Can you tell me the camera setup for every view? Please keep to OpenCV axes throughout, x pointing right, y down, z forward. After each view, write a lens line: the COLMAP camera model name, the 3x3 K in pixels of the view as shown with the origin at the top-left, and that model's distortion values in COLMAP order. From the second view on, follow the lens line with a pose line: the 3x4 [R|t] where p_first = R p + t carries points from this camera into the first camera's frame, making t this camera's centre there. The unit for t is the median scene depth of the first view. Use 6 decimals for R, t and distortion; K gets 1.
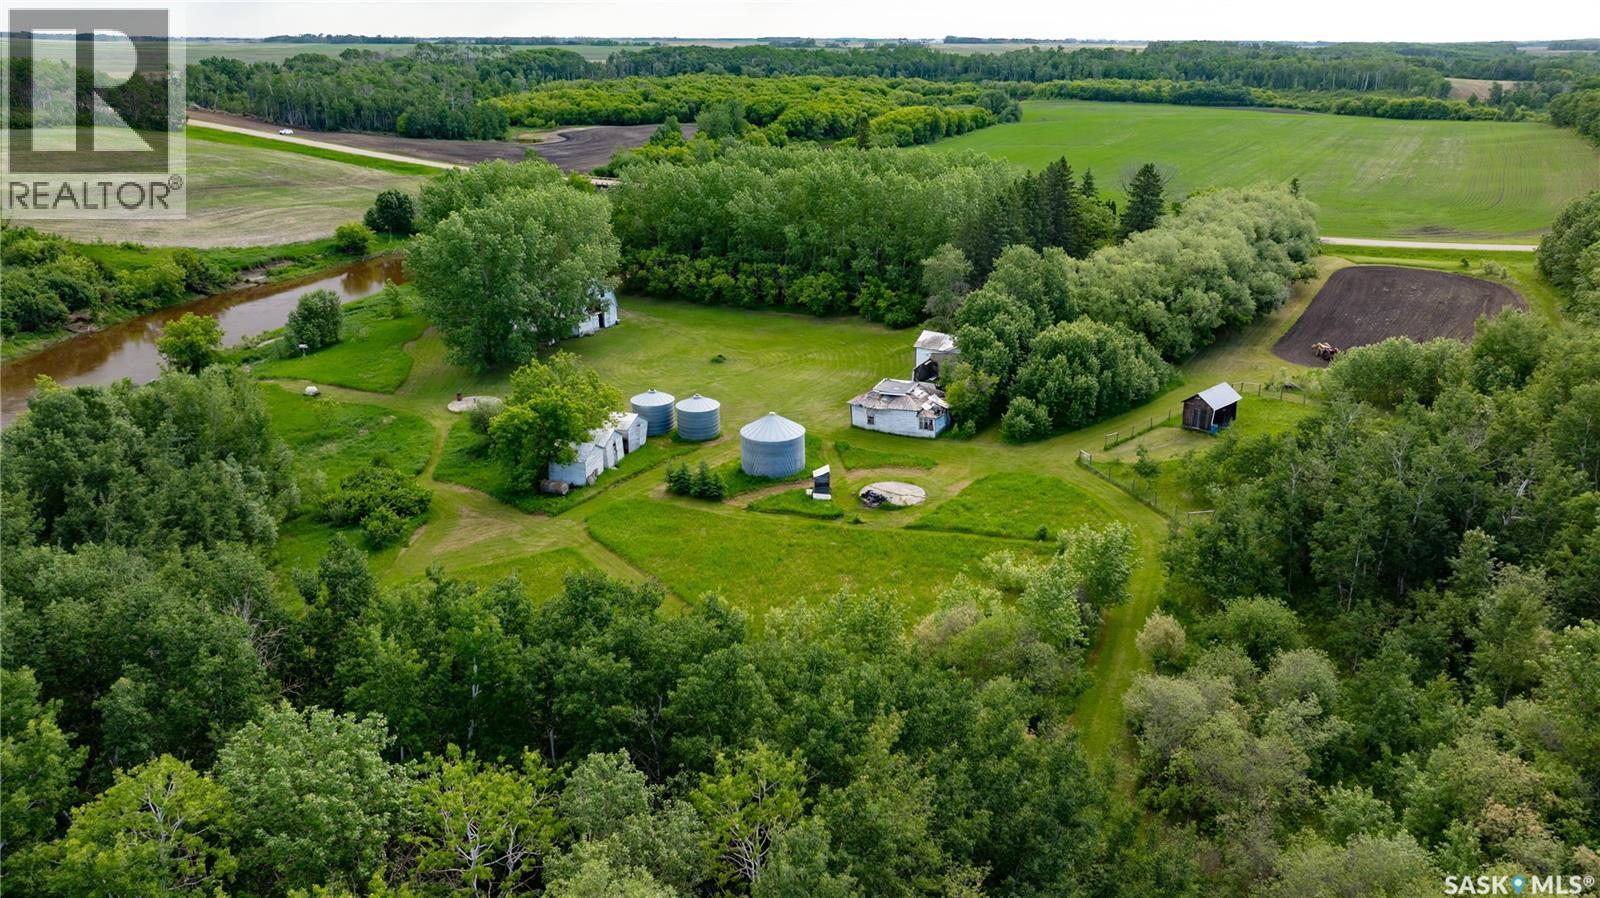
lens RADIAL K [[1126.2, 0, 800.0], [0, 1126.2, 449.0], [0, 0, 1]] dist [-0.025682, 0.000812]
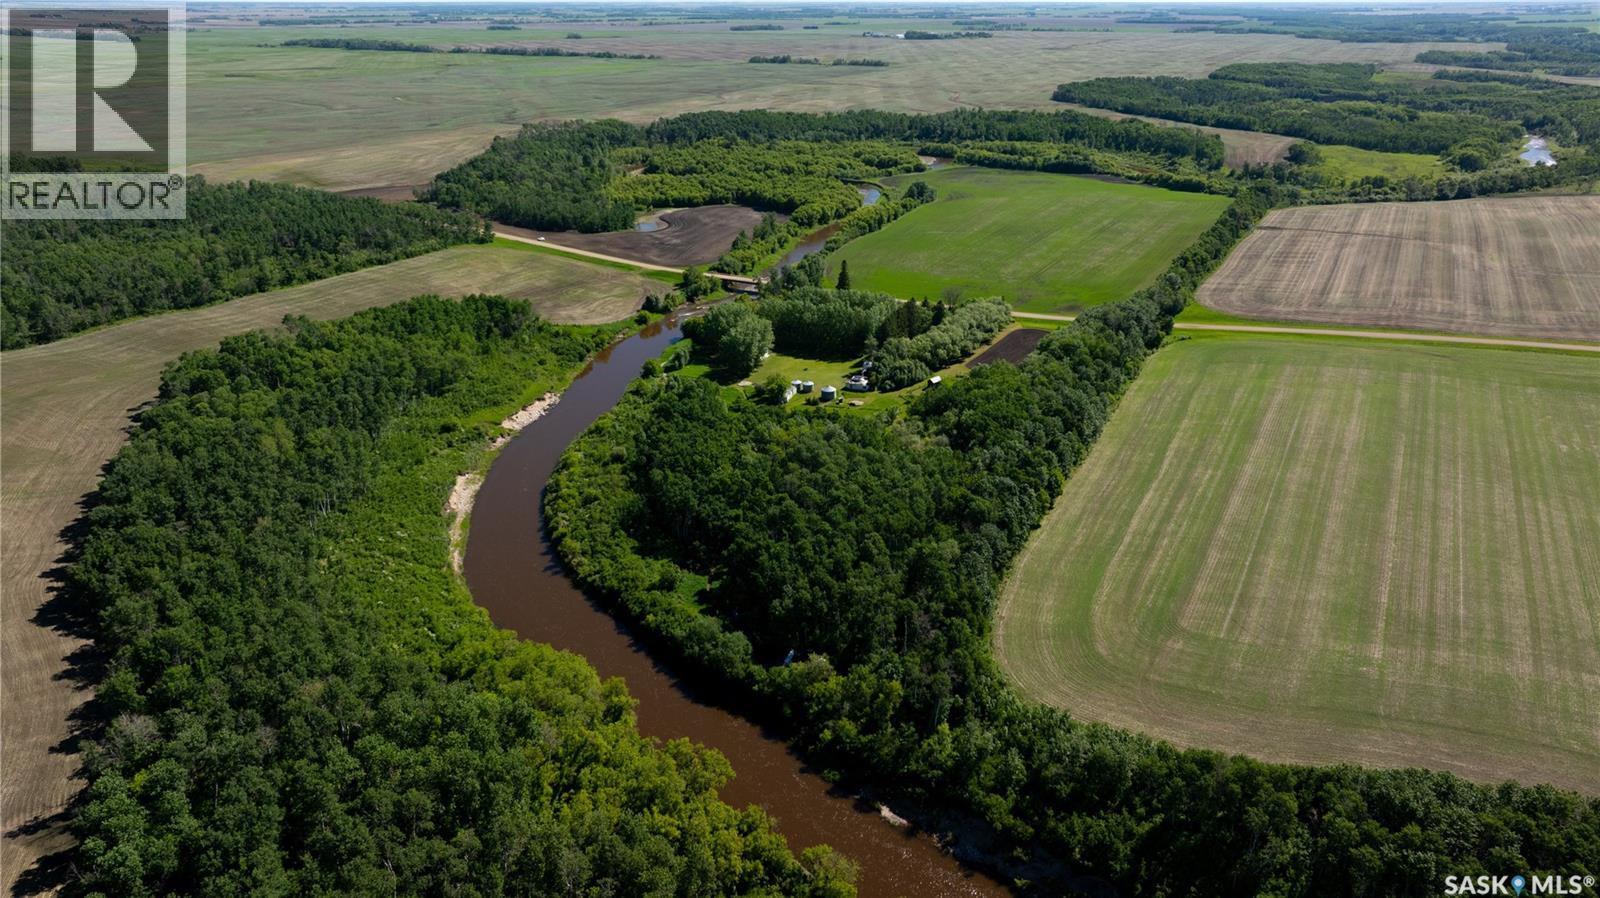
lens RADIAL K [[1126.2, 0, 800.0], [0, 1126.2, 449.0], [0, 0, 1]] dist [-0.025682, 0.000812]
pose [[0.999562, -0.014202, 0.025954, -0.191787], [0.013367, 0.999396, 0.032076, 0.055531], [-0.026394, -0.031715, 0.999148, -2.561136]]
